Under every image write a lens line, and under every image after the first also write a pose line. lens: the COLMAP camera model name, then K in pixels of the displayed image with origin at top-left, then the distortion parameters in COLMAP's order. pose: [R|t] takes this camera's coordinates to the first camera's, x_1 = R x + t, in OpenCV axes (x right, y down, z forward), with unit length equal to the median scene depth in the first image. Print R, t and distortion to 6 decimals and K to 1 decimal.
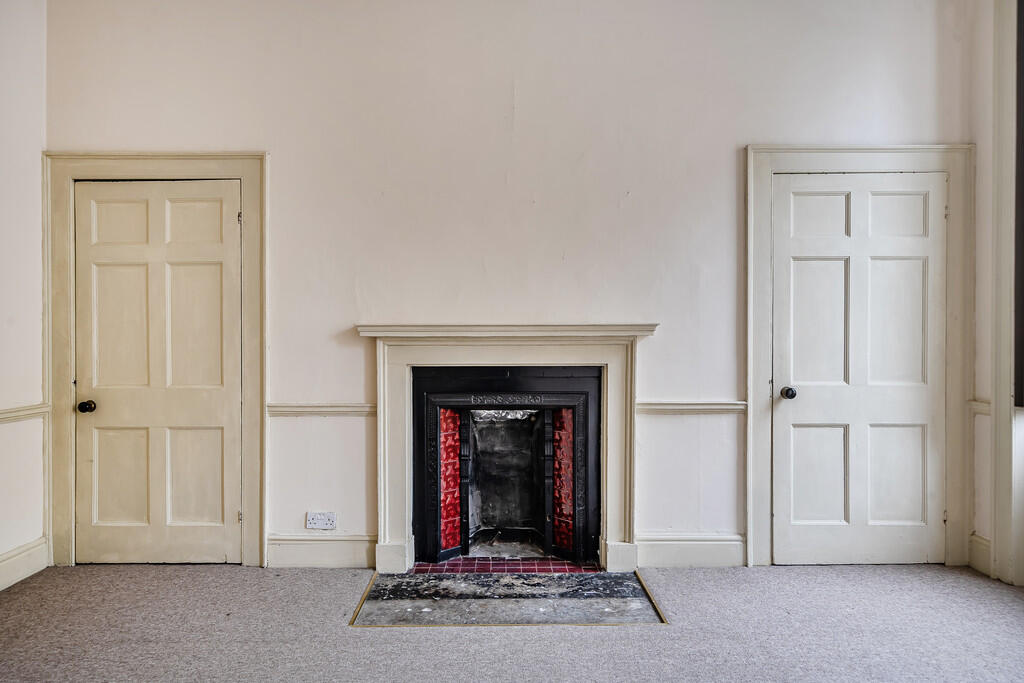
lens RADIAL K [[634.9, 0, 510.1], [0, 634.9, 340.7], [0, 0, 1]] dist [0.003131, 0.000213]
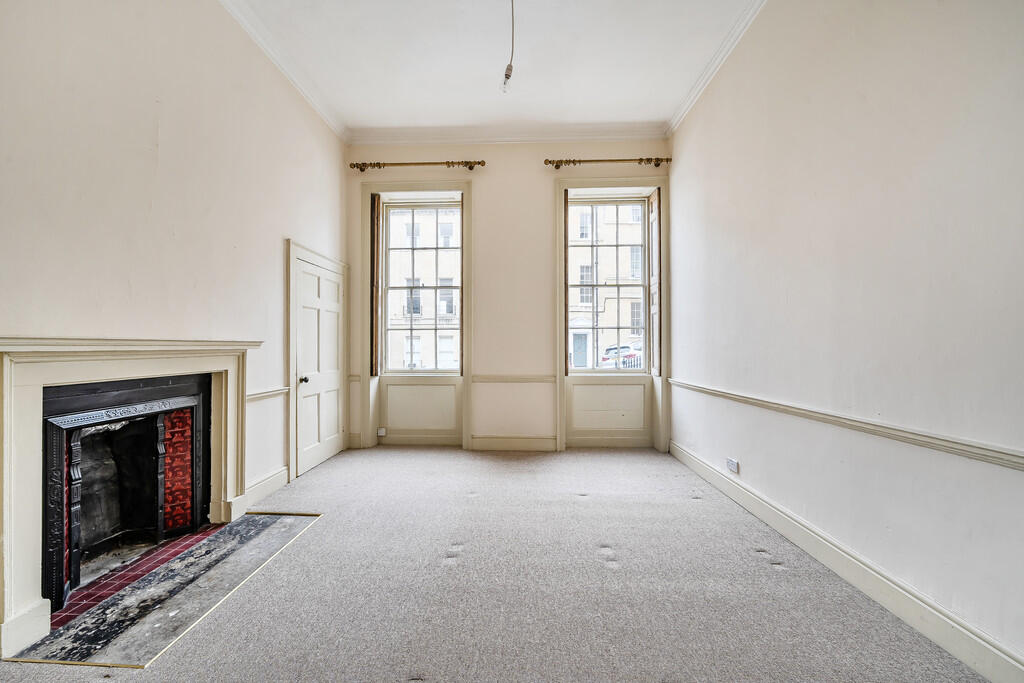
lens RADIAL K [[384.4, 0, 509.8], [0, 384.4, 342.8], [0, 0, 1]] dist [-0.001405, -0.000207]
pose [[0.027759, 0.010860, 0.999556, -0.648326], [0.009208, 0.999896, -0.011119, -0.006357], [-0.999572, 0.009512, 0.027656, 0.369907]]
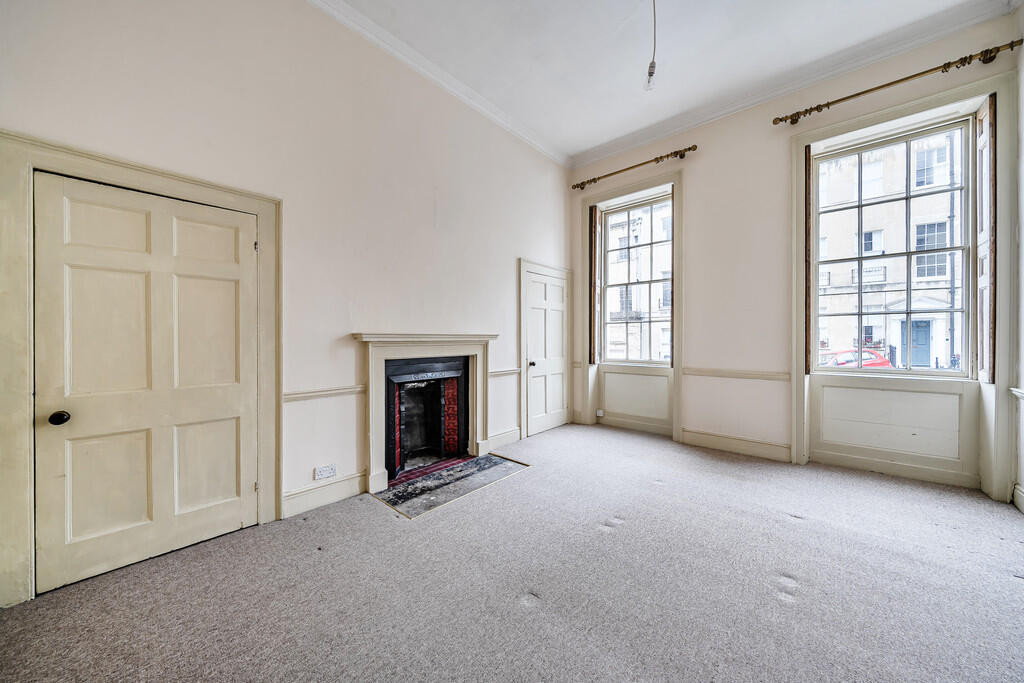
lens RADIAL K [[359.3, 0, 510.2], [0, 359.3, 339.7], [0, 0, 1]] dist [-0.002332, 0.000013]
pose [[0.659563, -0.002082, 0.751647, -0.631594], [0.006335, 0.999976, -0.002789, -0.005071], [-0.751623, 0.006601, 0.659560, 0.164149]]
